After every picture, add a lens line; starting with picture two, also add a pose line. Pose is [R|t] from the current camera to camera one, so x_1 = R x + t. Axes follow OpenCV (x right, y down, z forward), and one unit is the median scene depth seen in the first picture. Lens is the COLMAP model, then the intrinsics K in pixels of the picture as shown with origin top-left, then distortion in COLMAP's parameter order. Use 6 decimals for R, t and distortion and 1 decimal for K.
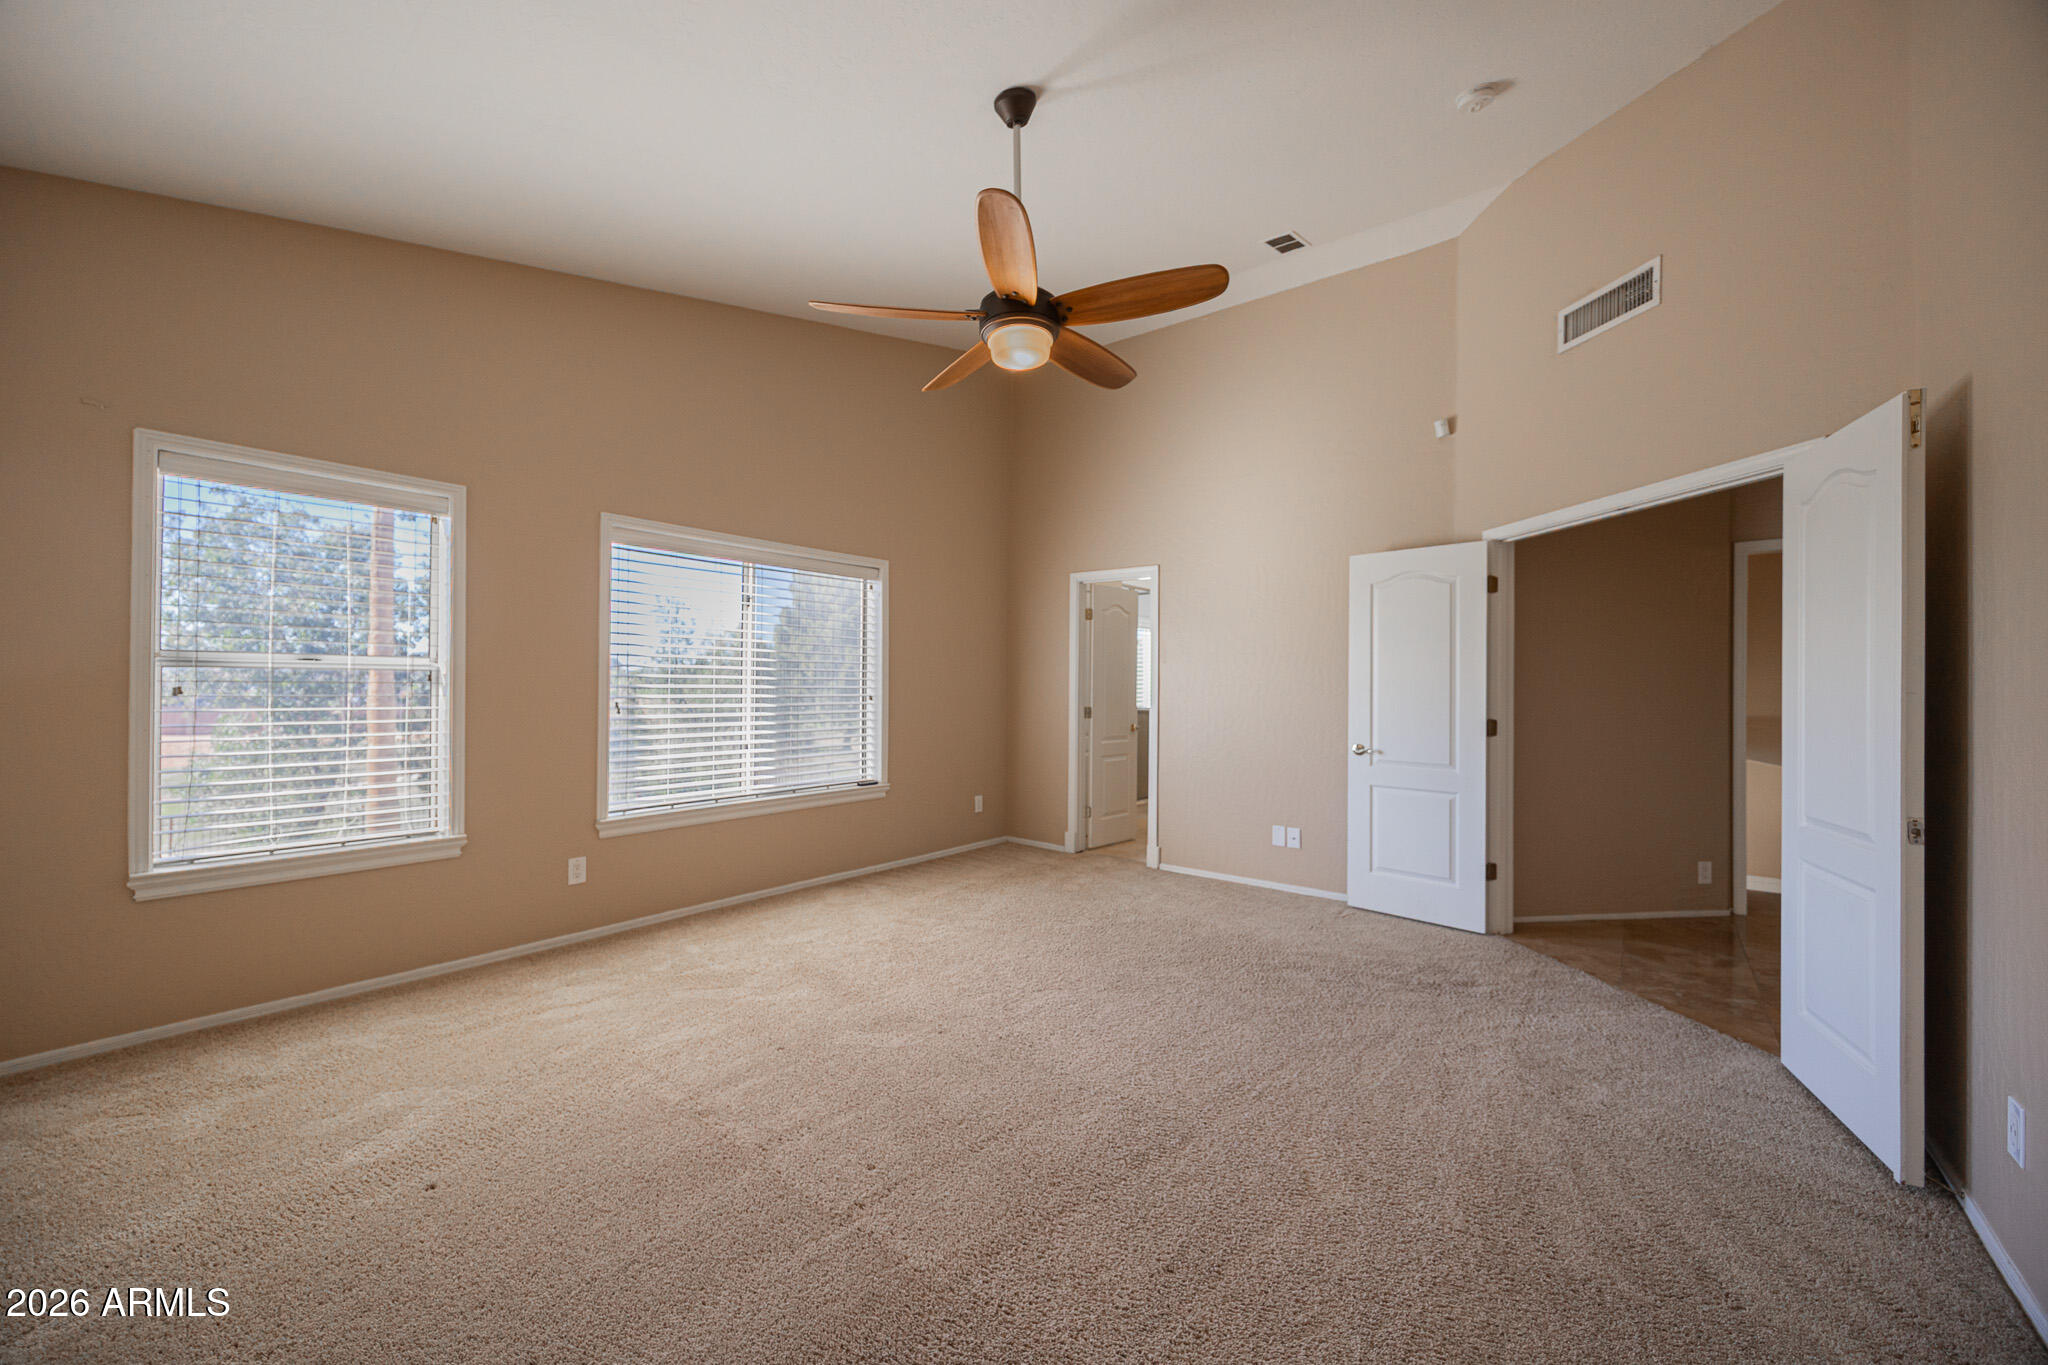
lens RADIAL K [[786.7, 0, 1033.5], [0, 786.7, 680.7], [0, 0, 1]] dist [0.001021, 0.000212]
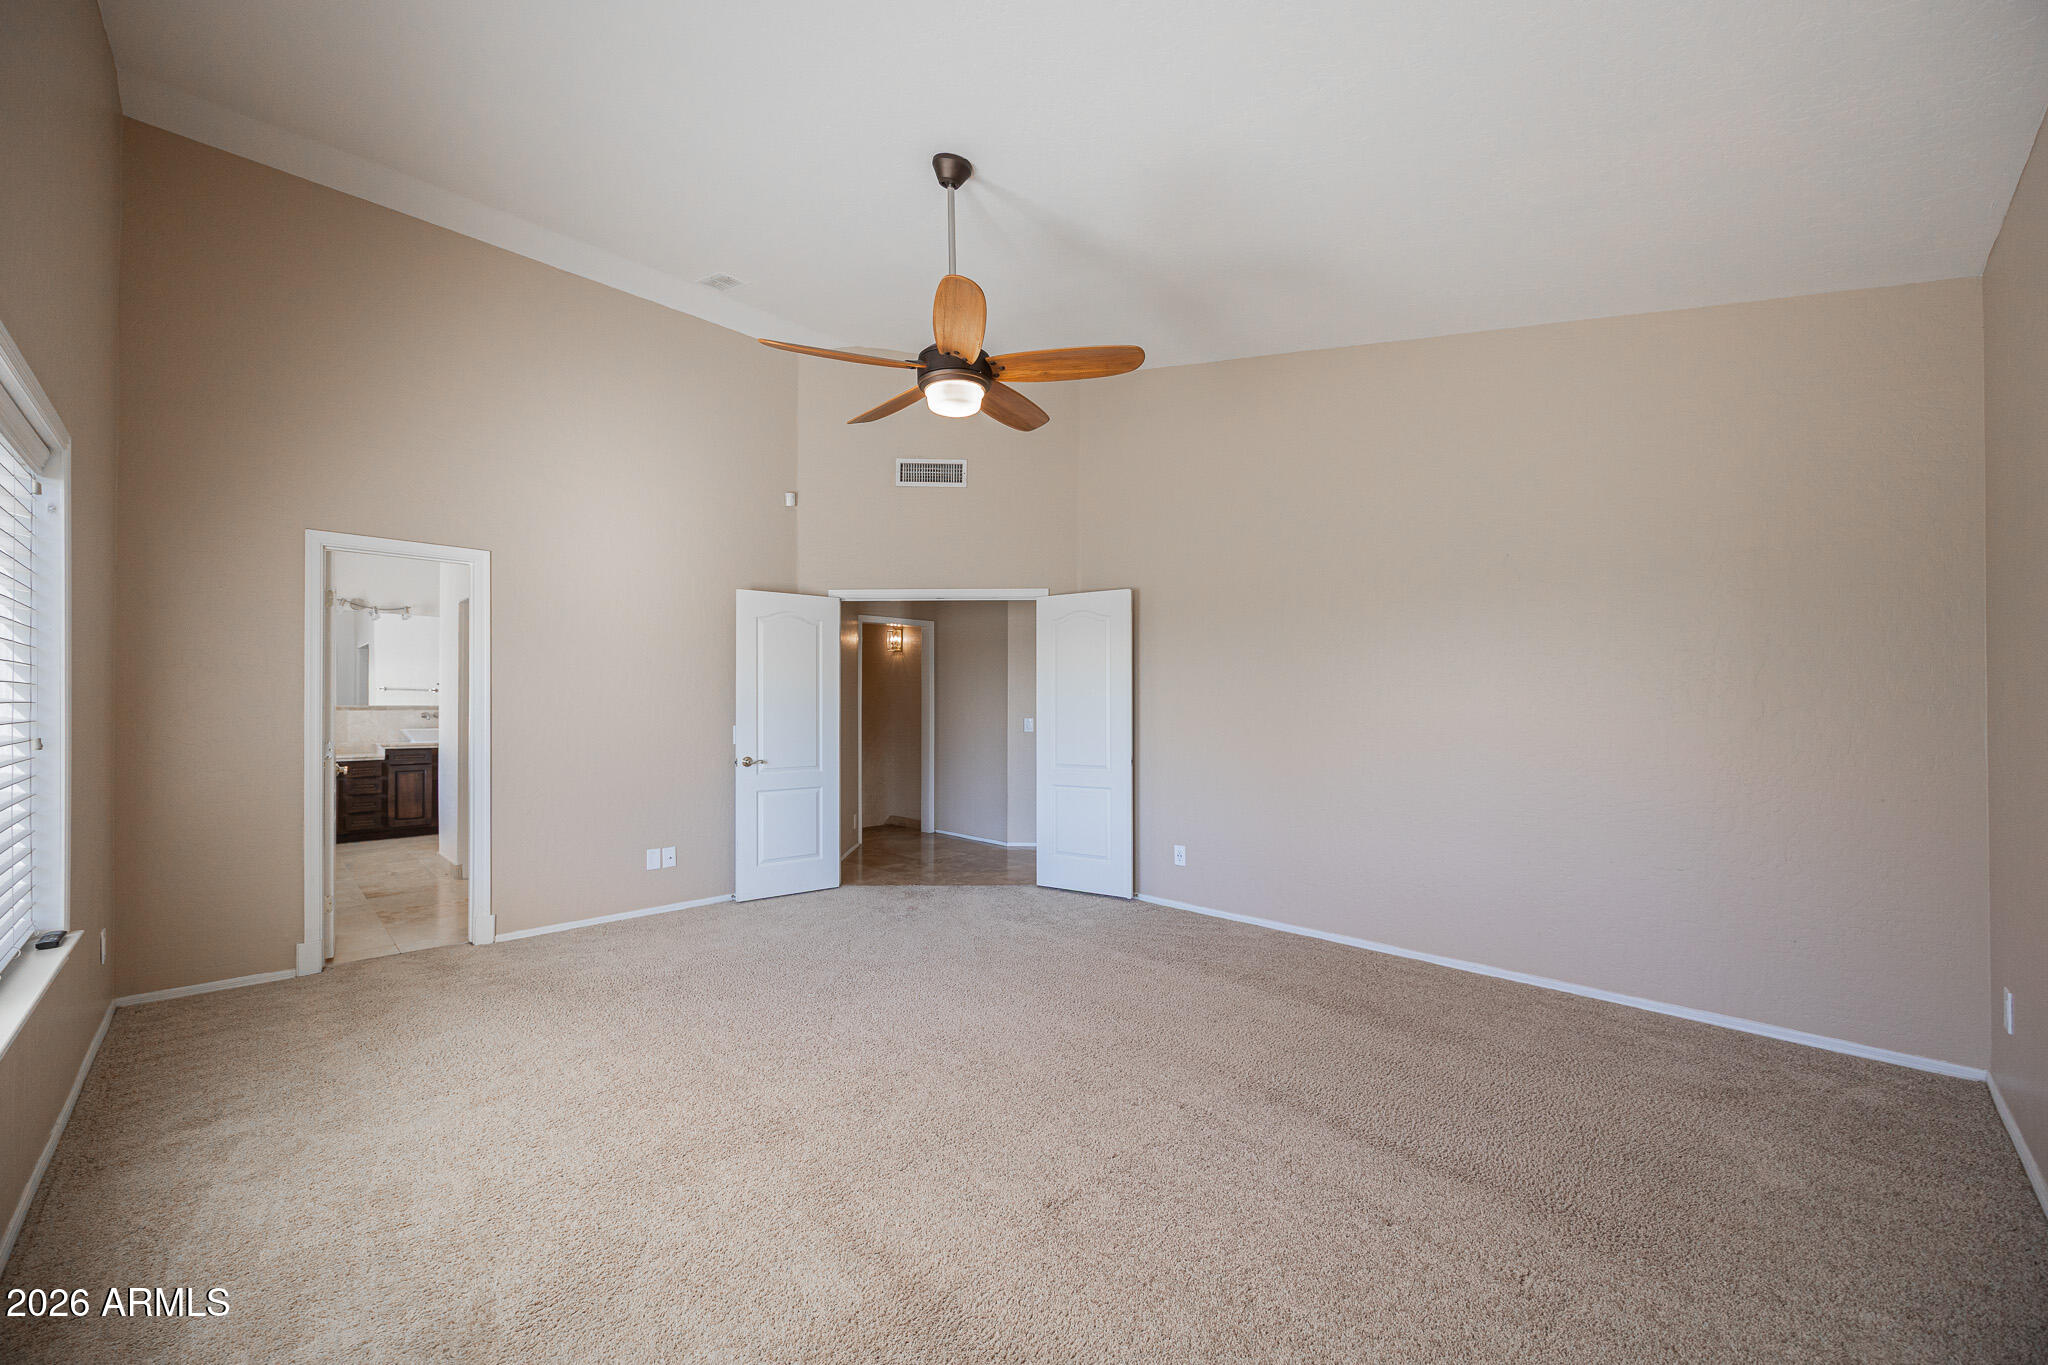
lens RADIAL K [[786.7, 0, 1022.9], [0, 786.7, 692.4], [0, 0, 1]] dist [0.001021, 0.000212]
pose [[0.117940, 0.005284, 0.993007, -0.676827], [-0.005236, 0.999975, -0.004699, -0.008812], [-0.993007, -0.004646, 0.117965, 0.480660]]
